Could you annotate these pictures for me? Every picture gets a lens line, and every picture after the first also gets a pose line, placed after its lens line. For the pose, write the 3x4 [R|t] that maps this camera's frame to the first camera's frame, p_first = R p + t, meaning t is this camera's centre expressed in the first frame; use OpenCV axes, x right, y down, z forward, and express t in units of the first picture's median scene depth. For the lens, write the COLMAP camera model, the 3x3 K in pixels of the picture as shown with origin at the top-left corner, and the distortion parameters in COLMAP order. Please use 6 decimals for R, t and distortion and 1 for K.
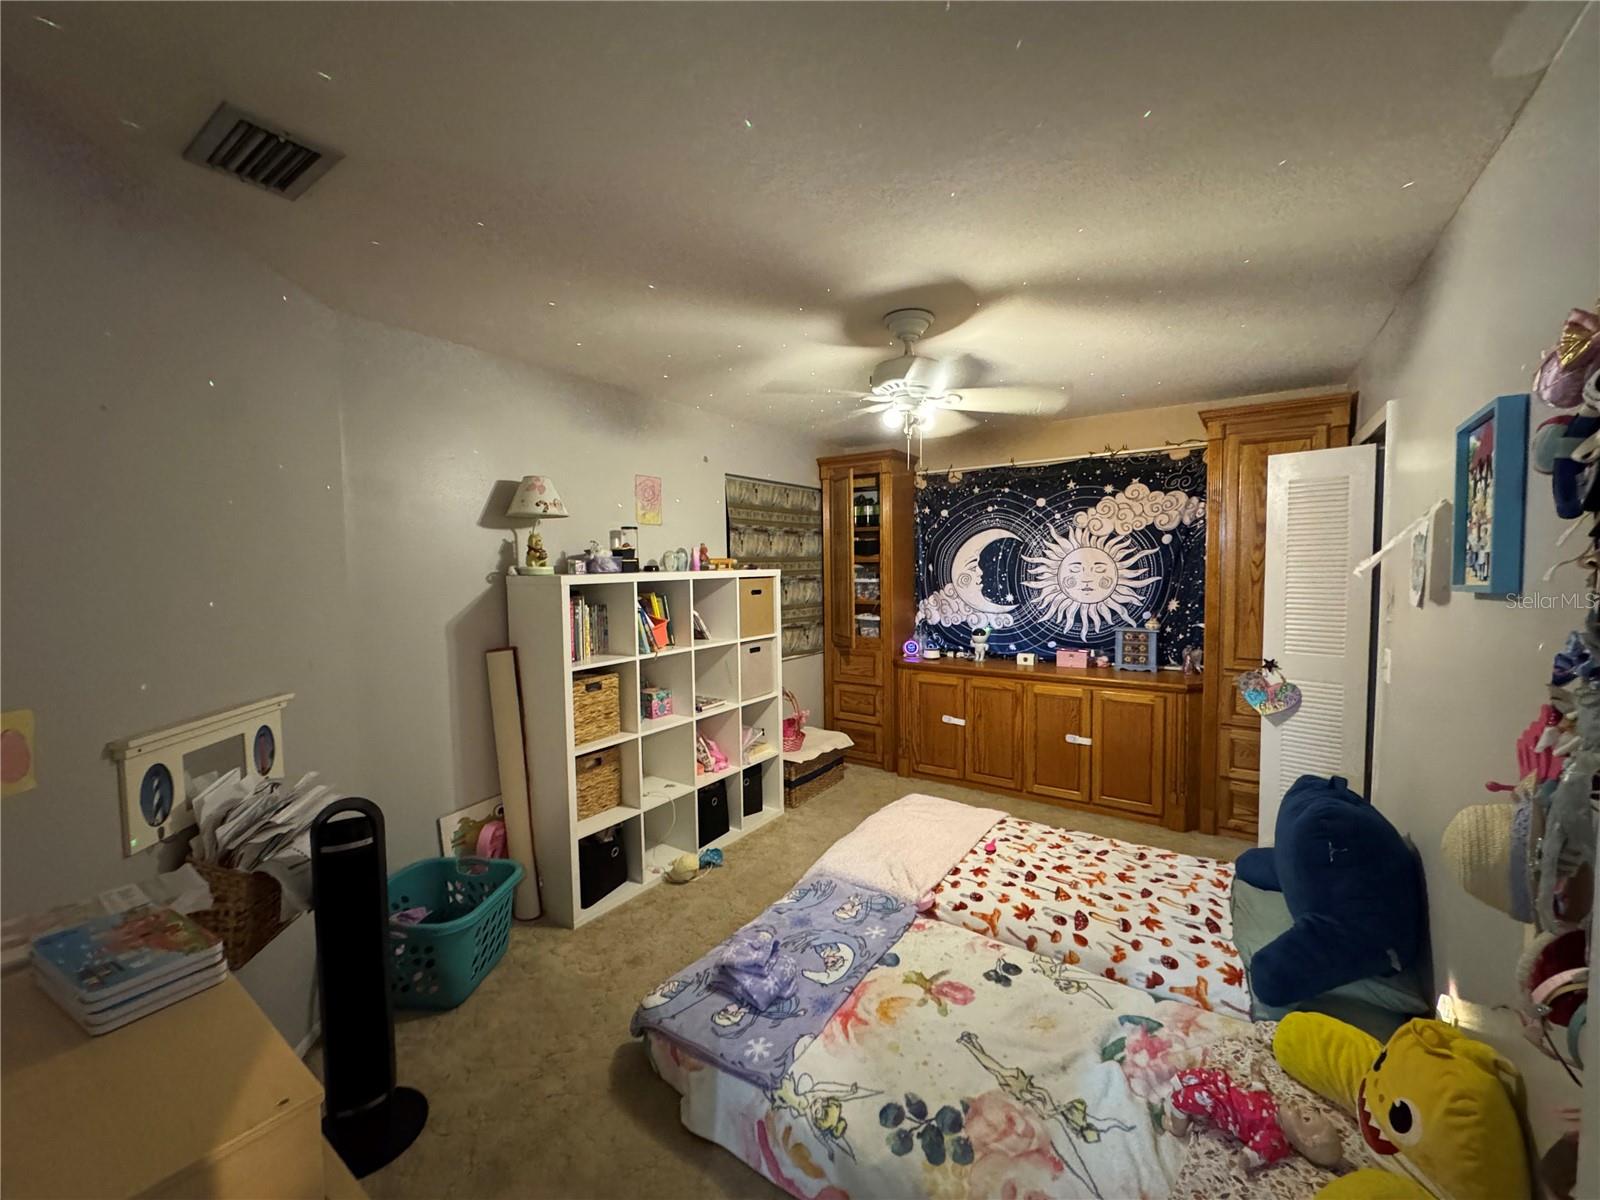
lens RADIAL K [[638.8, 0, 798.0], [0, 638.8, 600.7], [0, 0, 1]] dist [-0.003881, 0.000797]
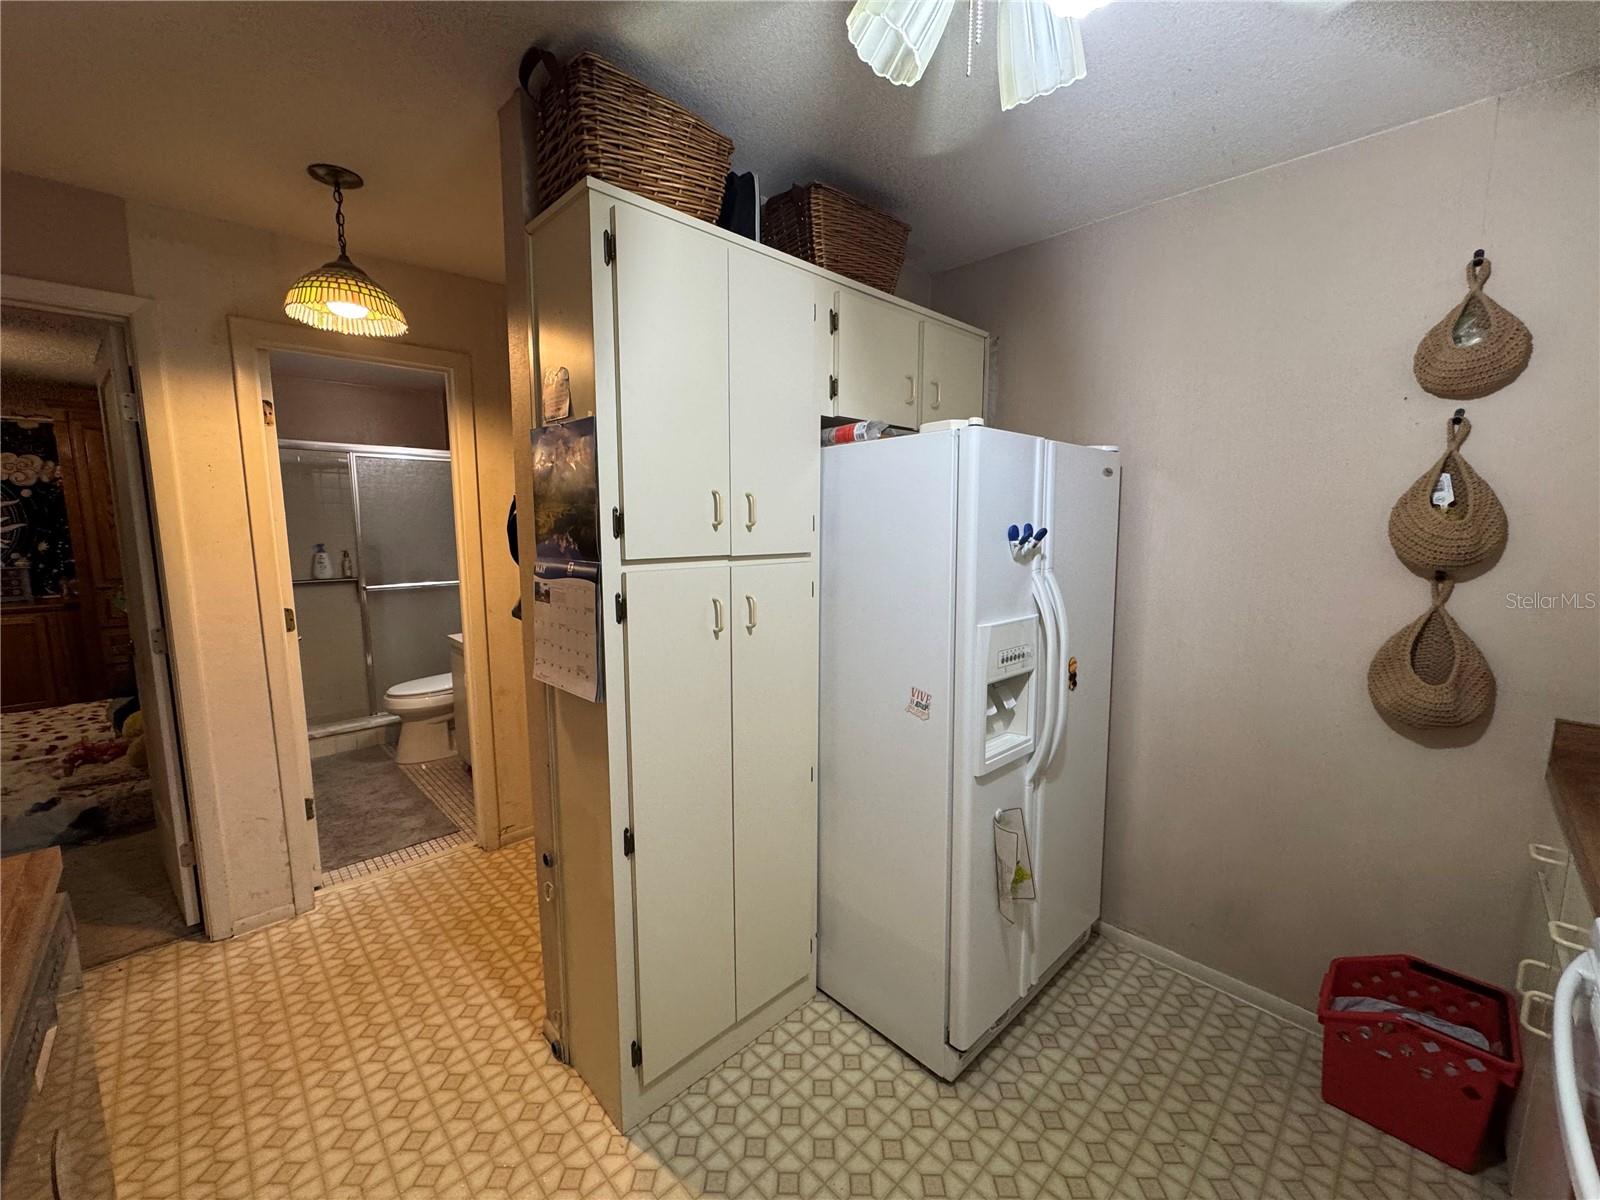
lens RADIAL K [[638.8, 0, 799.7], [0, 638.8, 600.4], [0, 0, 1]] dist [-0.003881, 0.000797]
pose [[0.189007, -0.112305, 0.975533, -0.536184], [0.051695, 0.993199, 0.104324, 0.086600], [-0.980614, 0.030712, 0.193527, -1.030865]]
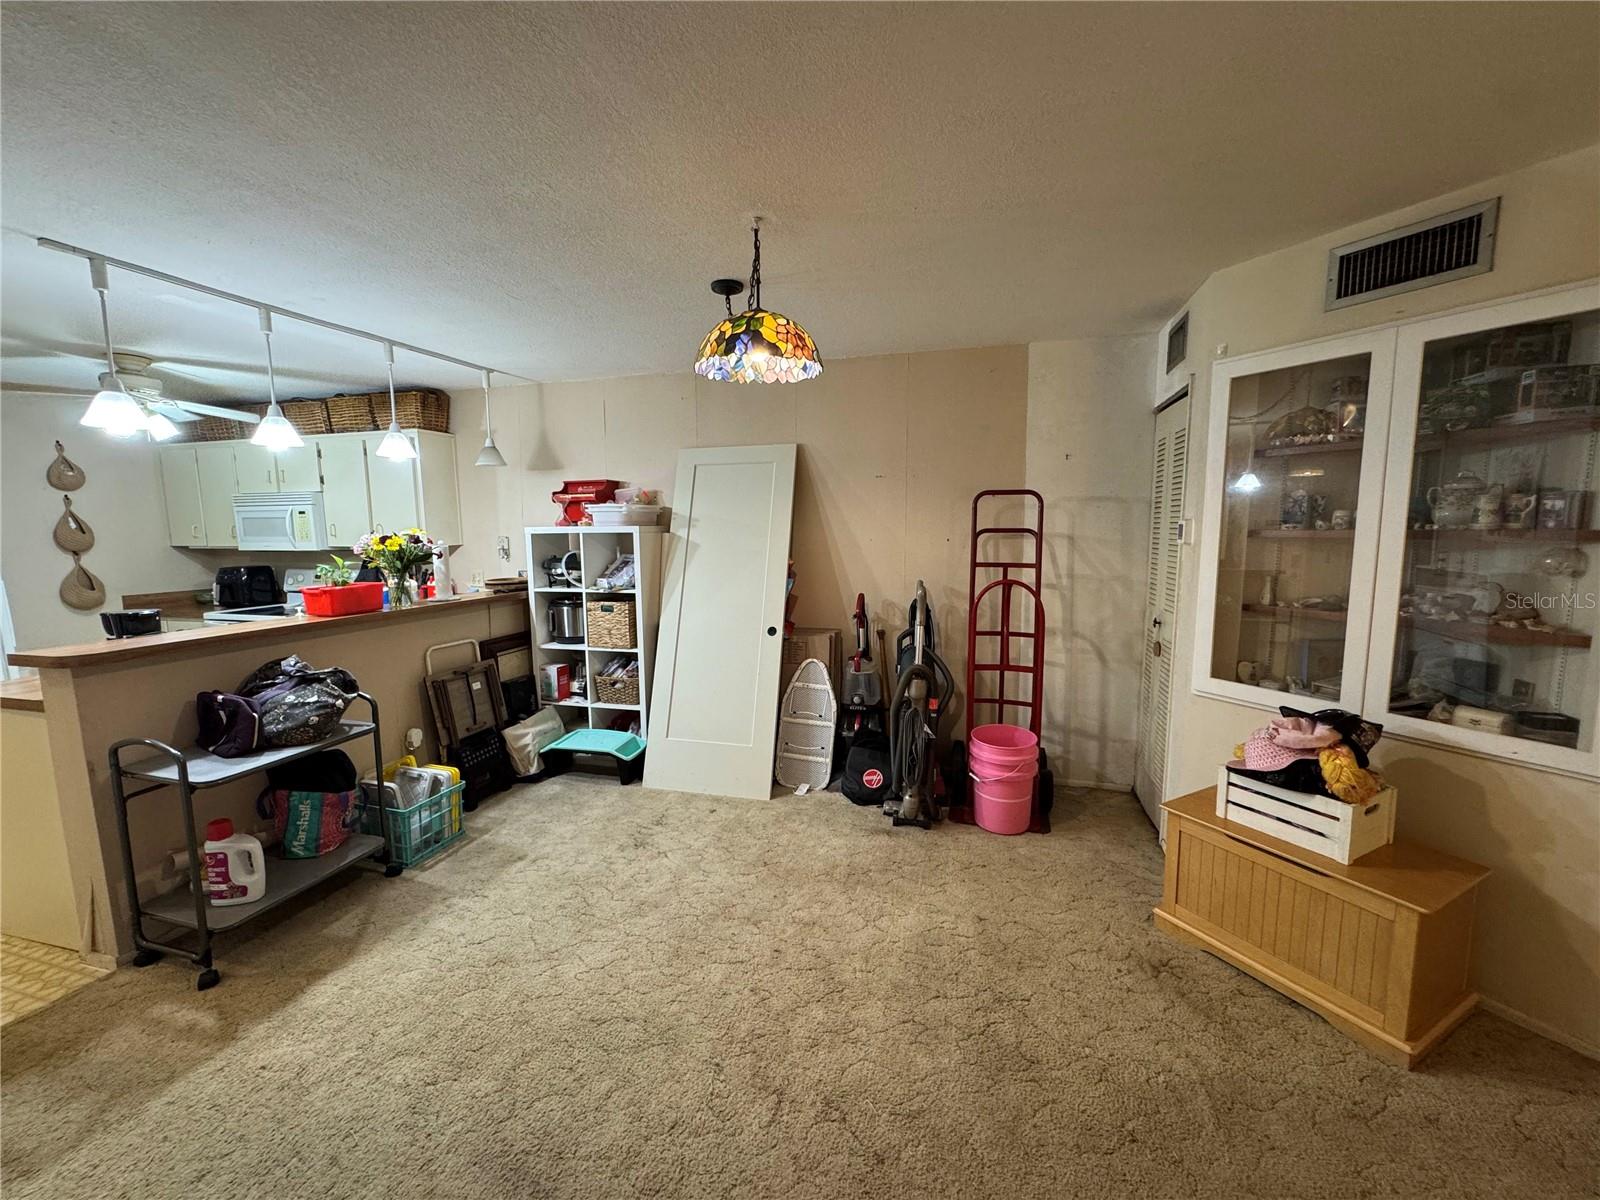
lens RADIAL K [[638.8, 0, 802.8], [0, 638.8, 600.2], [0, 0, 1]] dist [-0.003881, 0.000797]
pose [[-0.944129, 0.060861, -0.323908, -1.088861], [0.003350, 0.984523, 0.175223, -0.007926], [0.329559, 0.164348, -0.929721, 0.698049]]
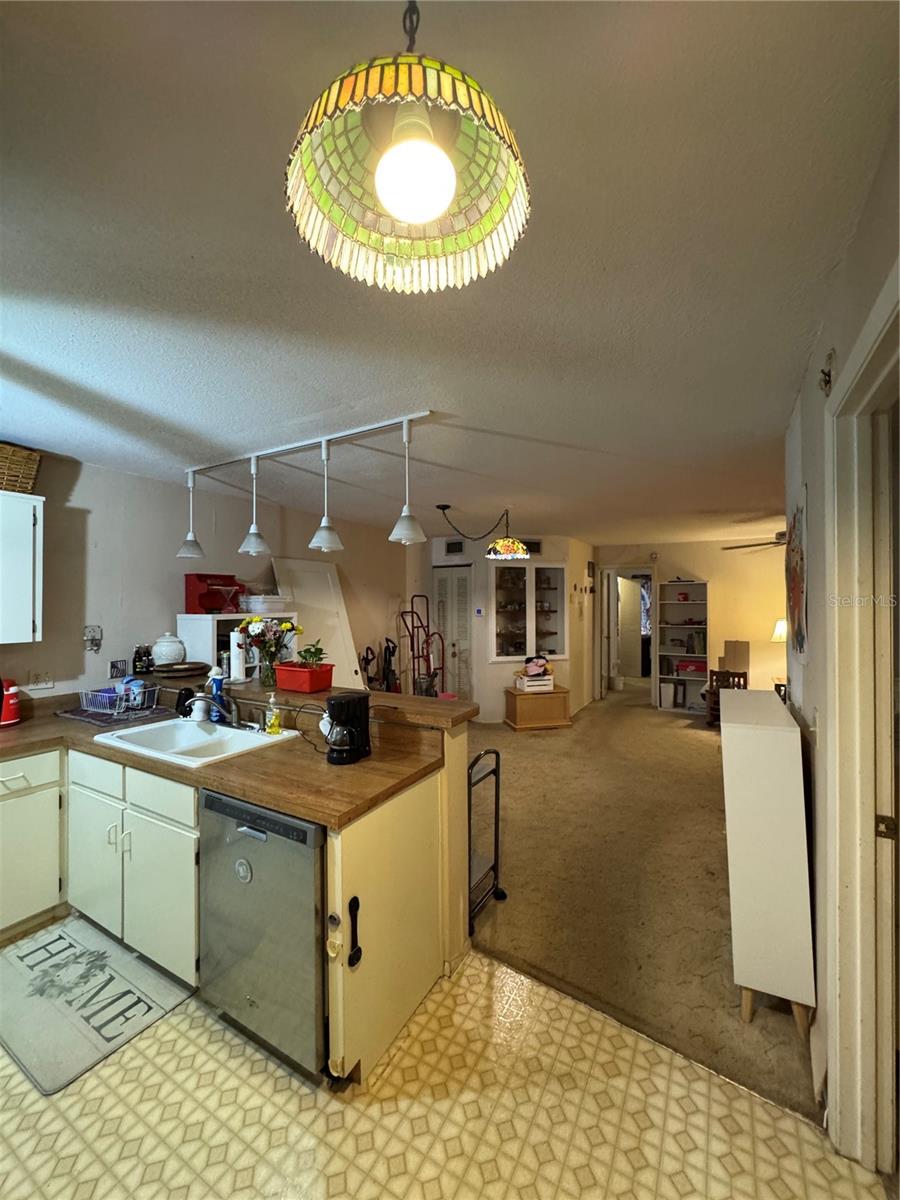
lens RADIAL K [[479.1, 0, 450.7], [0, 479.1, 599.9], [0, 0, 1]] dist [-0.003881, 0.000797]
pose [[0.088233, 0.009229, -0.996057, 0.313742], [-0.055148, 0.998469, 0.004366, 0.004948], [0.994572, 0.054545, 0.088607, -0.413492]]
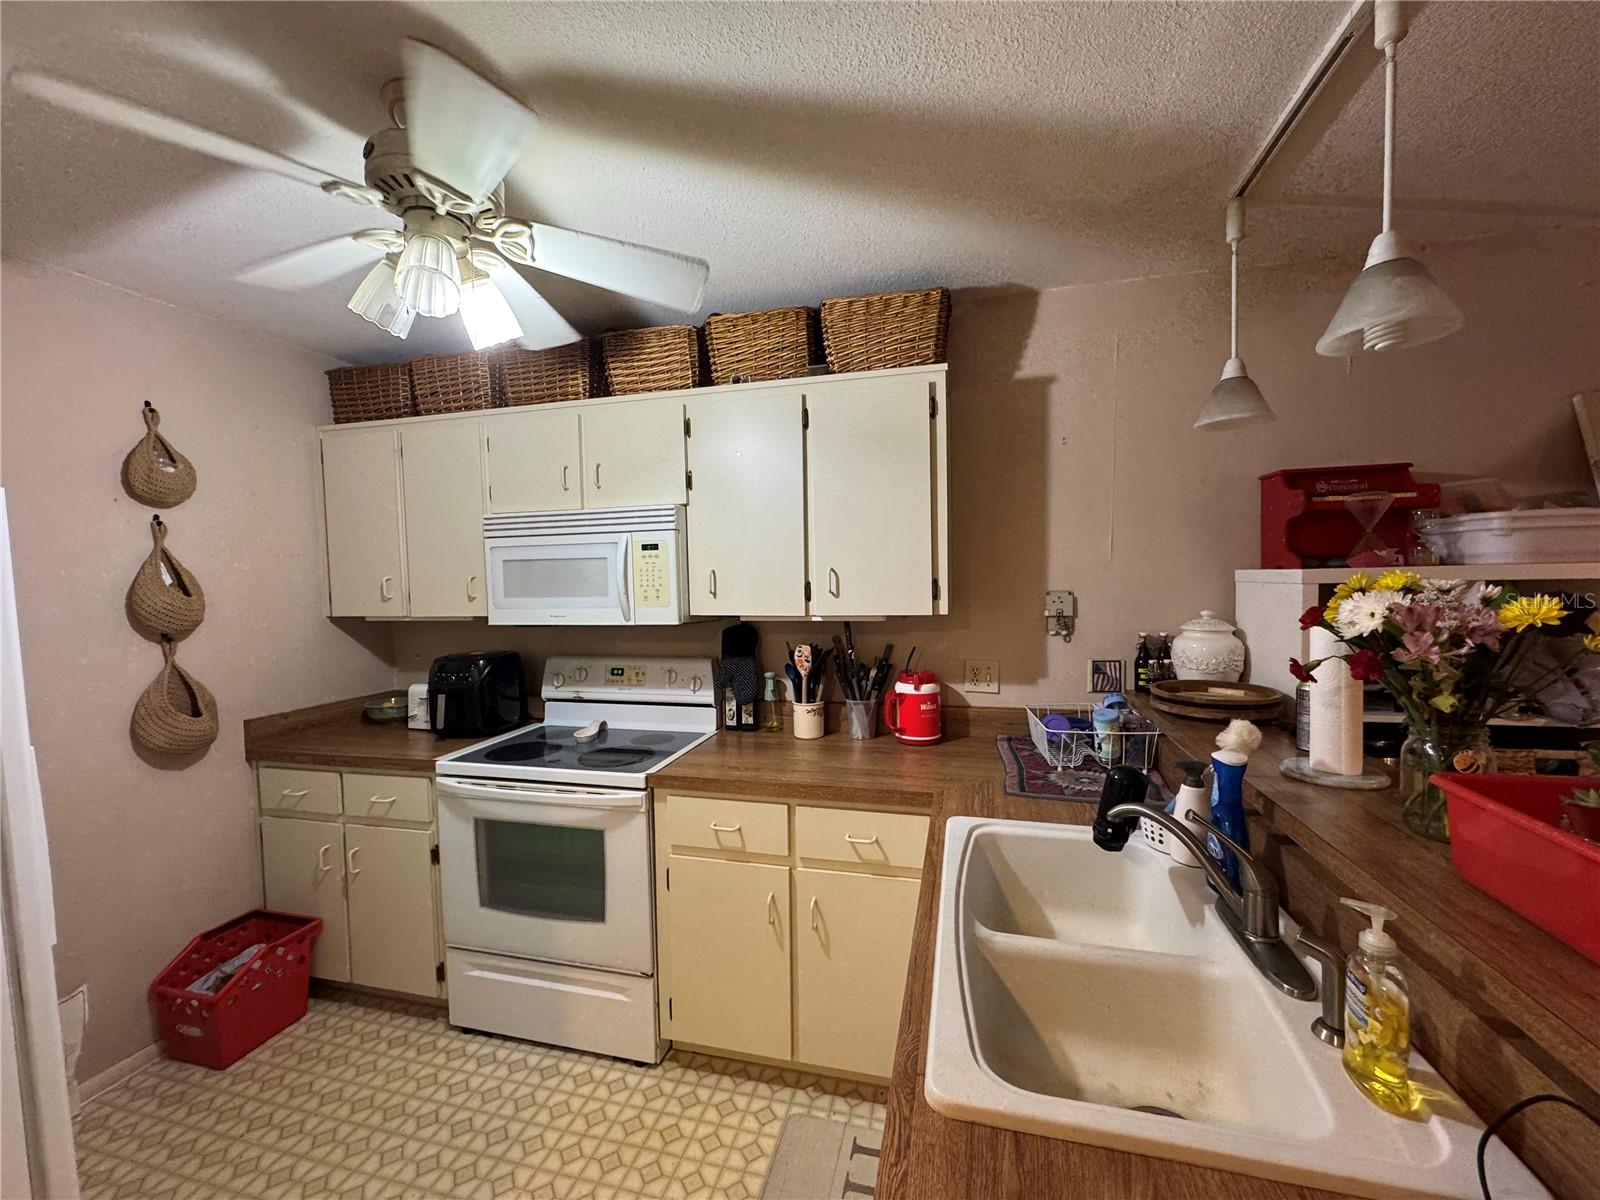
lens RADIAL K [[638.8, 0, 799.5], [0, 638.8, 600.6], [0, 0, 1]] dist [-0.003881, 0.000797]
pose [[-0.936927, 0.049319, -0.346028, -0.296445], [0.015174, 0.994801, 0.100701, 0.042987], [0.349196, 0.089099, -0.932804, -0.504867]]
